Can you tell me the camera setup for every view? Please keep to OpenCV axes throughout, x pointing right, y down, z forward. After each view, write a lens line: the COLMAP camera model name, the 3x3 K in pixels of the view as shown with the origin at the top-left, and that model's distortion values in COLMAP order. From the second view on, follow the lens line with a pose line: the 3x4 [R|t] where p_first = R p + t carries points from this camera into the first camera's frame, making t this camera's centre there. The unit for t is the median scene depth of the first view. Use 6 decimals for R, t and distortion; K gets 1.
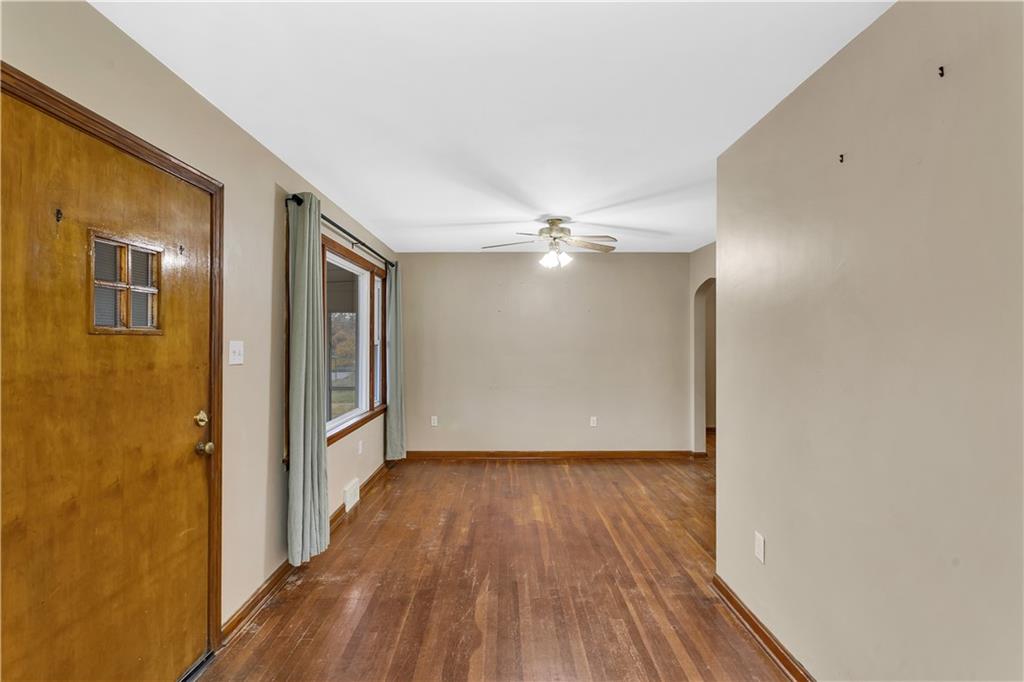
lens RADIAL K [[481.4, 0, 504.0], [0, 481.4, 339.7], [0, 0, 1]] dist [-0.000623, 0.002986]
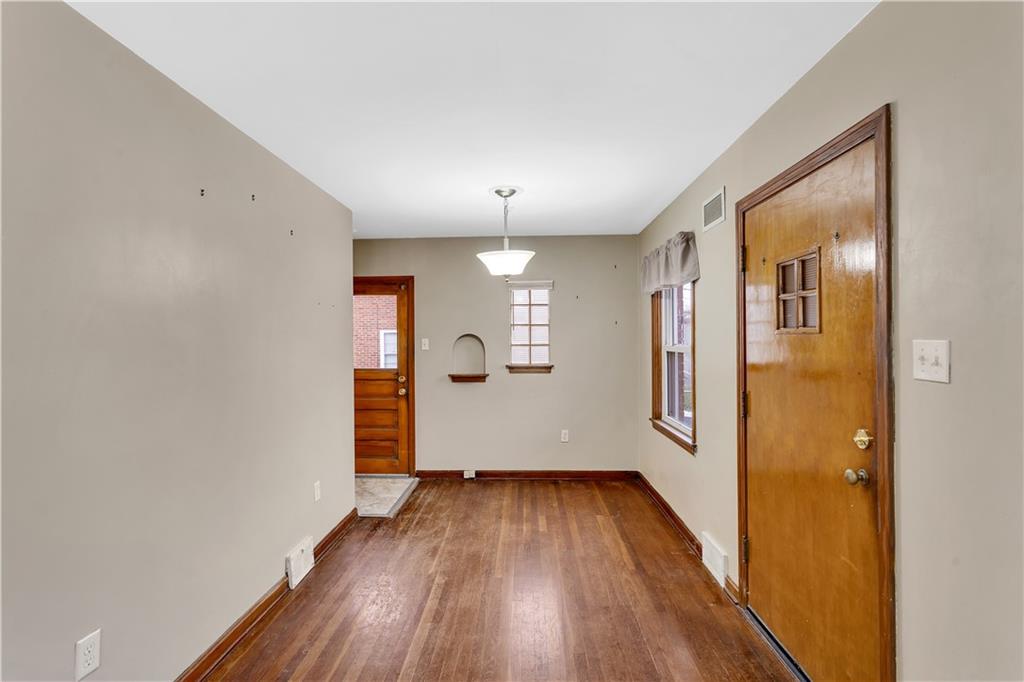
lens RADIAL K [[481.4, 0, 503.2], [0, 481.4, 338.1], [0, 0, 1]] dist [-0.000623, 0.002986]
pose [[-0.998673, 0.009115, 0.050683, -0.058583], [0.008914, 0.999951, -0.004204, -0.000985], [-0.050719, -0.003747, -0.998706, 1.175881]]
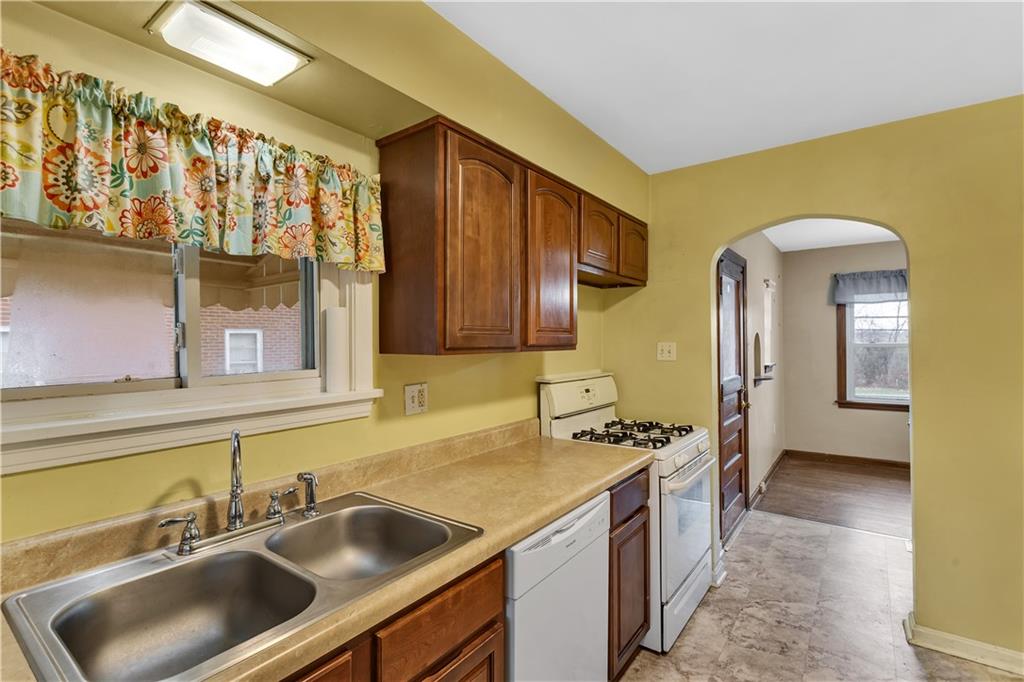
lens RADIAL K [[481.4, 0, 504.1], [0, 481.4, 340.4], [0, 0, 1]] dist [-0.000623, 0.002986]
pose [[-0.601381, 0.003538, -0.798954, 1.672476], [0.011015, 0.999932, -0.003863, -0.000851], [0.798886, -0.011123, -0.601379, -0.103068]]
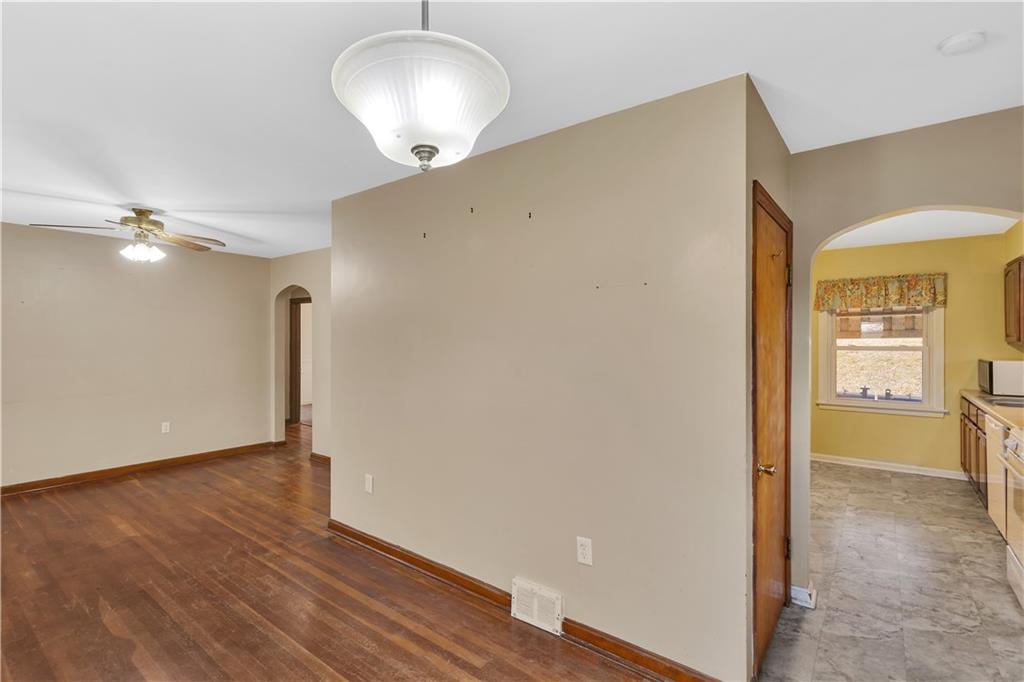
lens RADIAL K [[481.4, 0, 502.7], [0, 481.4, 339.9], [0, 0, 1]] dist [-0.000623, 0.002986]
pose [[0.620076, -0.000613, 0.784541, -0.254495], [-0.002362, 0.999994, 0.002647, -0.005050], [-0.784538, -0.003494, 0.620071, -0.150864]]
